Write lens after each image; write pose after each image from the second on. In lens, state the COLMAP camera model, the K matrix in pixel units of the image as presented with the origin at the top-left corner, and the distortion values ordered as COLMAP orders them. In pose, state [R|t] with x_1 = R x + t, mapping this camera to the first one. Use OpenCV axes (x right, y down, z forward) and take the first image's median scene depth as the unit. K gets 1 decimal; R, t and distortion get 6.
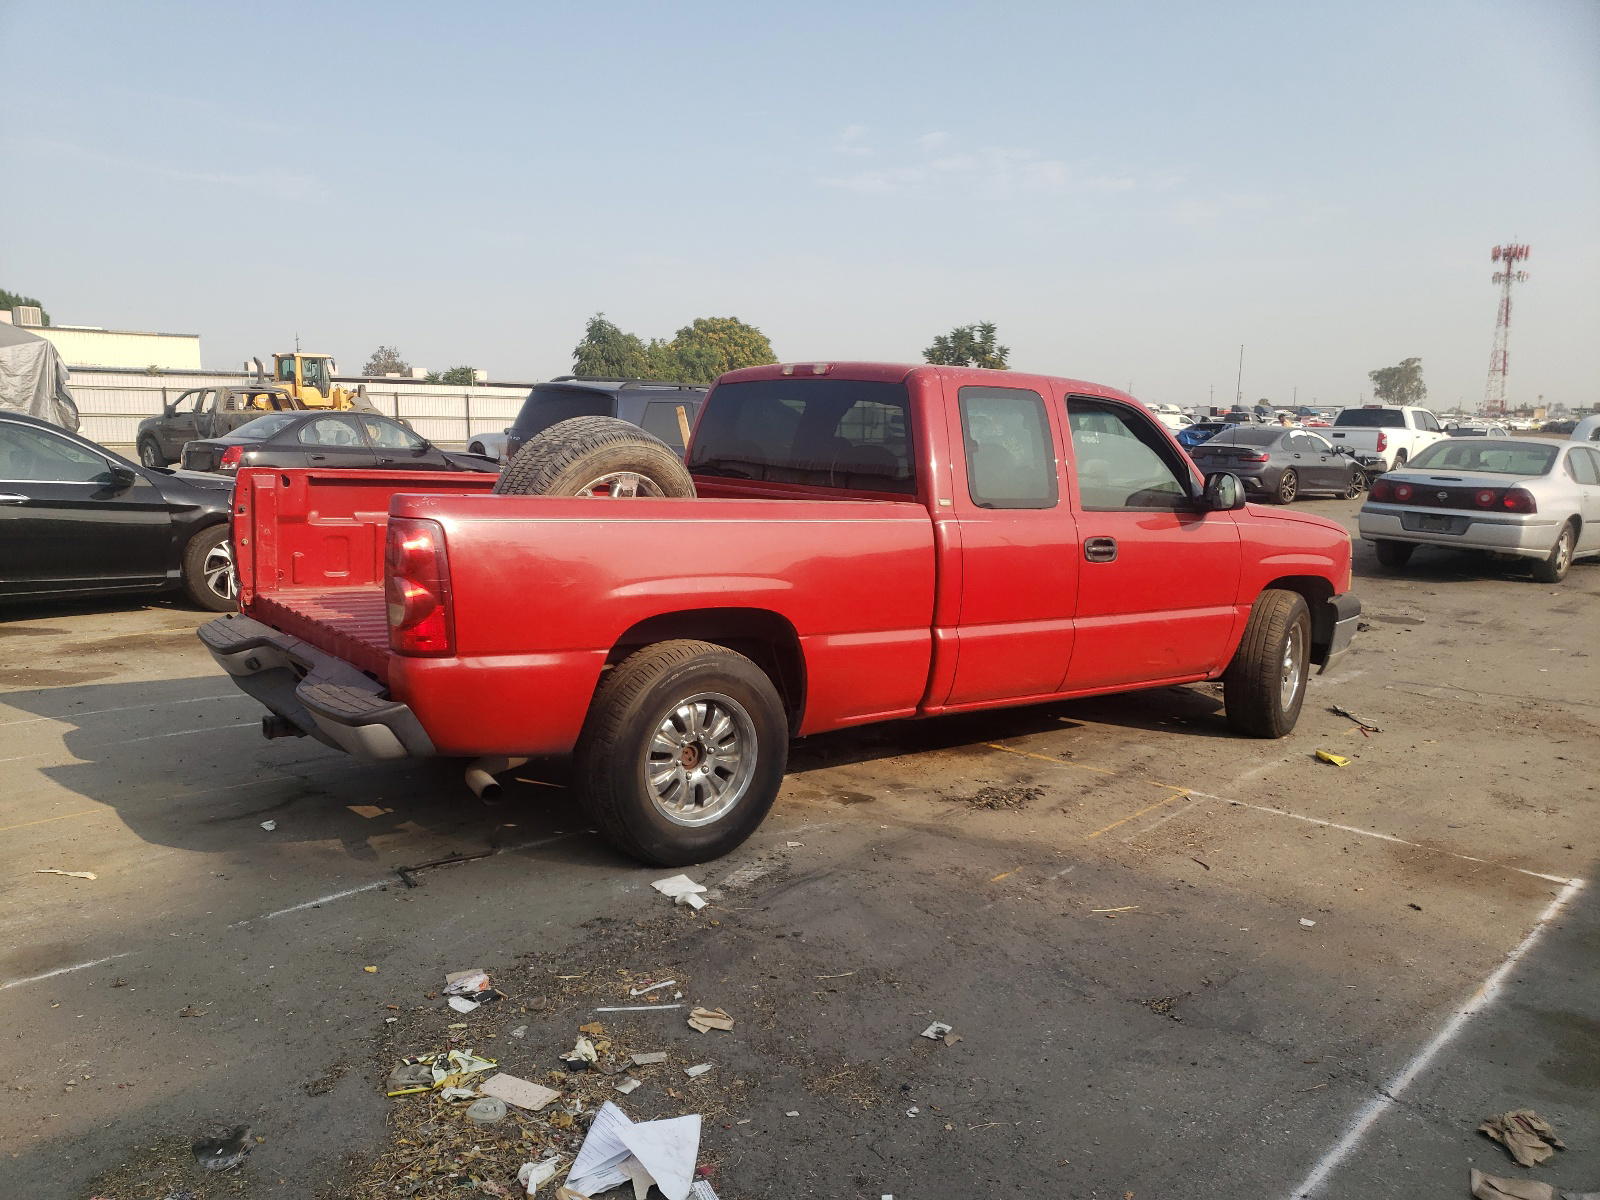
lens RADIAL K [[1274.7, 0, 741.7], [0, 1274.7, 639.5], [0, 0, 1]] dist [0.042109, -0.047140]
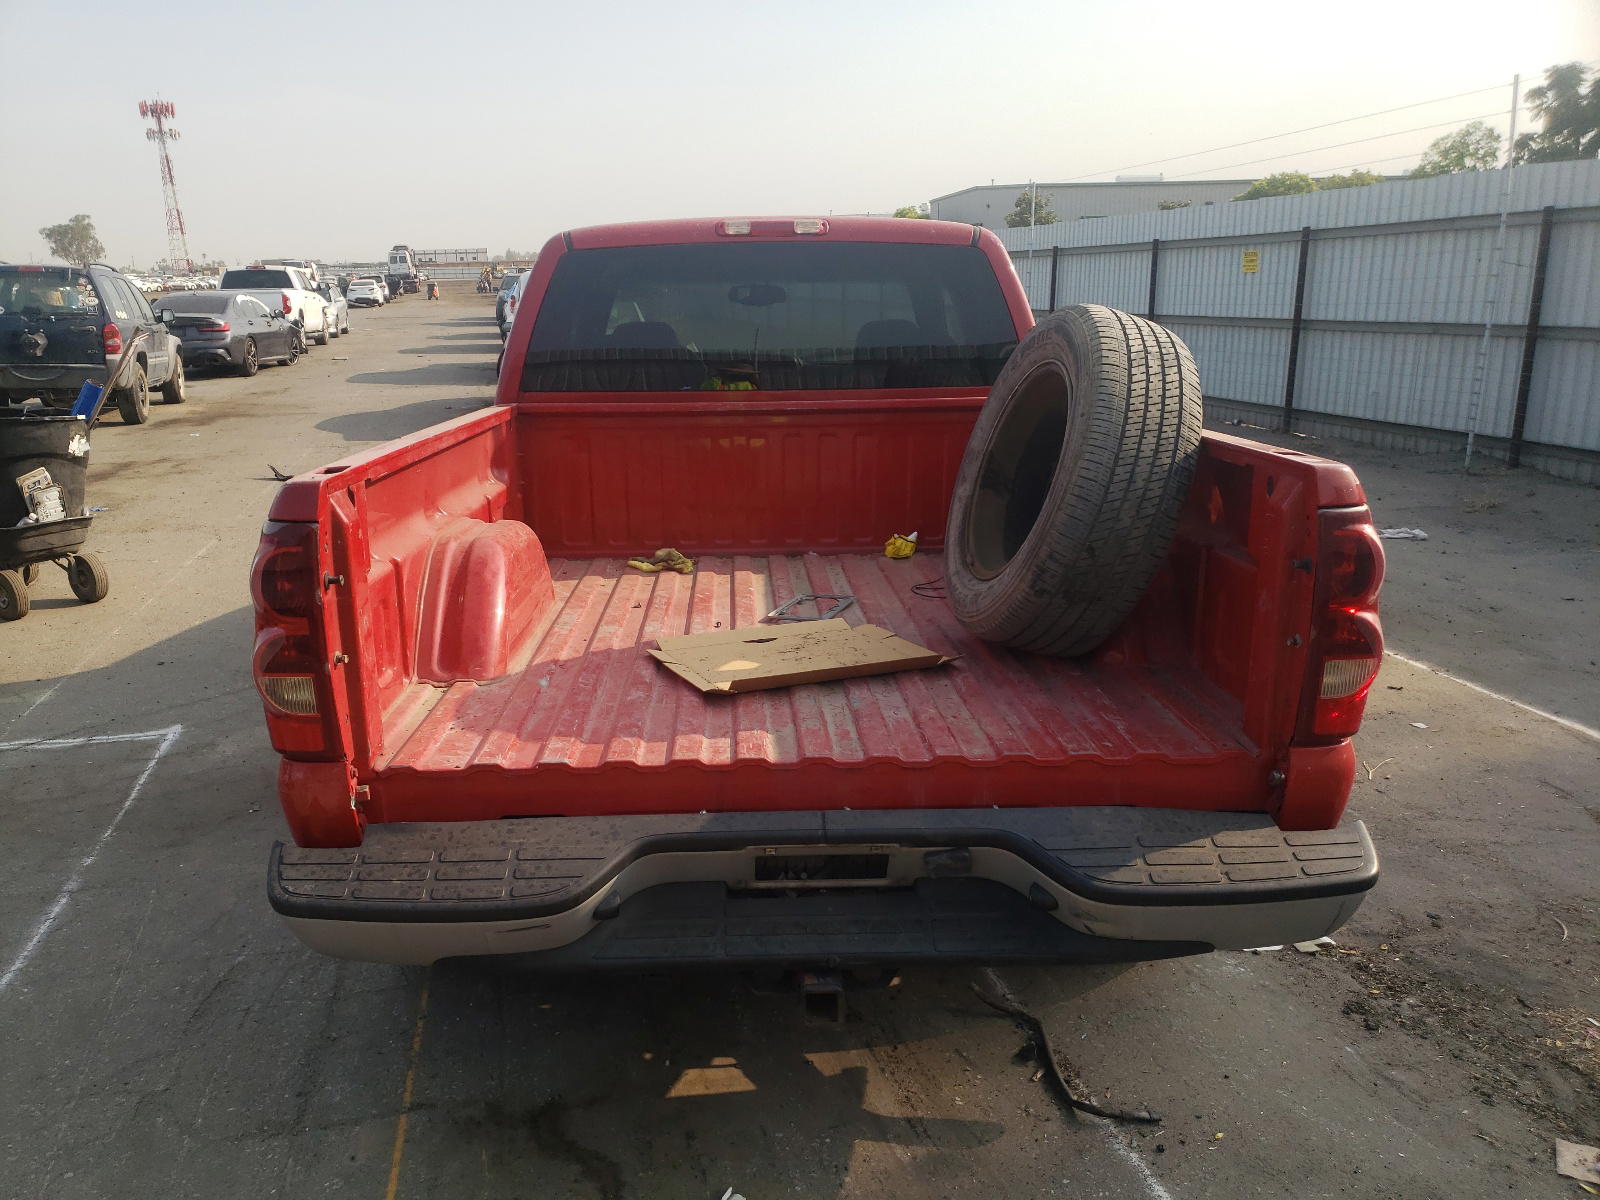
lens RADIAL K [[1274.7, 0, 741.7], [0, 1274.7, 639.5], [0, 0, 1]] dist [0.042109, -0.047140]
pose [[0.572415, -0.248991, 0.781246, -0.436345], [0.167114, 0.968208, 0.186135, -0.094022], [-0.802754, 0.024011, 0.595826, 0.443046]]
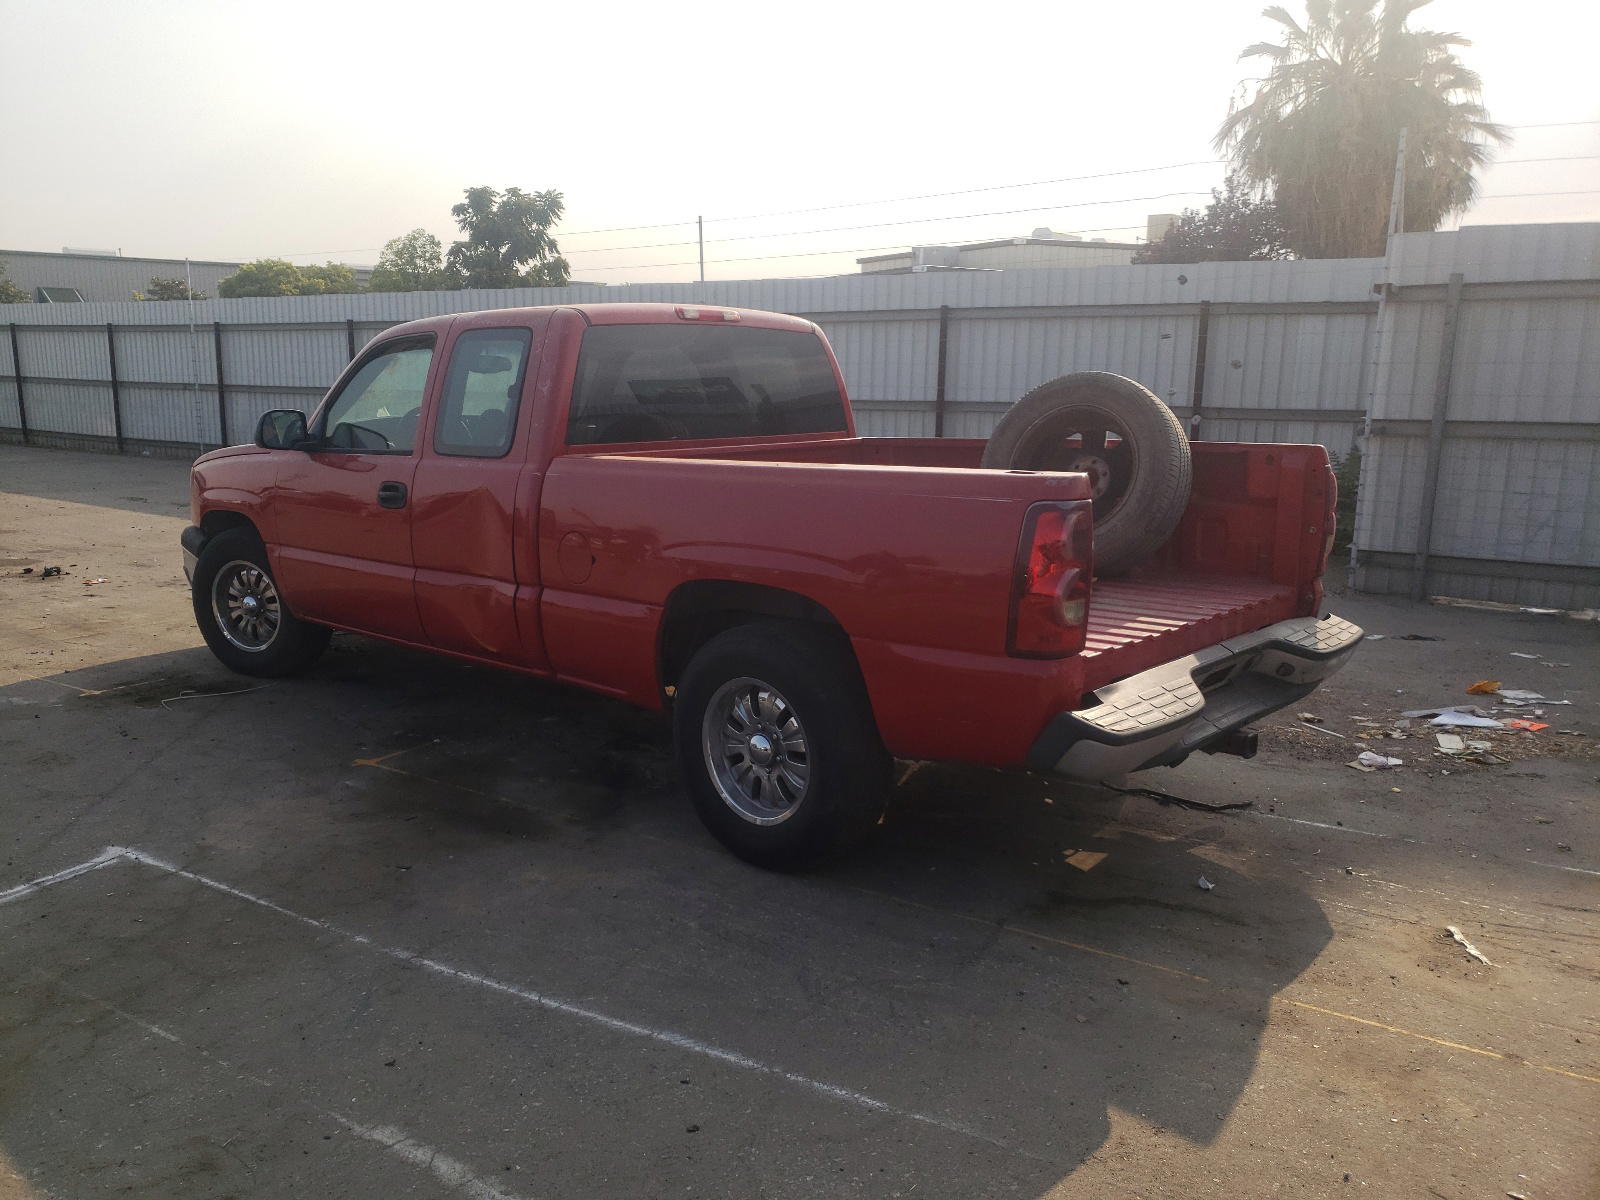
lens RADIAL K [[1274.7, 0, 741.7], [0, 1274.7, 639.5], [0, 0, 1]] dist [0.042109, -0.047140]
pose [[-0.182711, -0.234360, 0.954826, -0.669426], [0.161136, 0.950903, 0.264232, -0.169233], [-0.969872, 0.202135, -0.135976, 0.863681]]
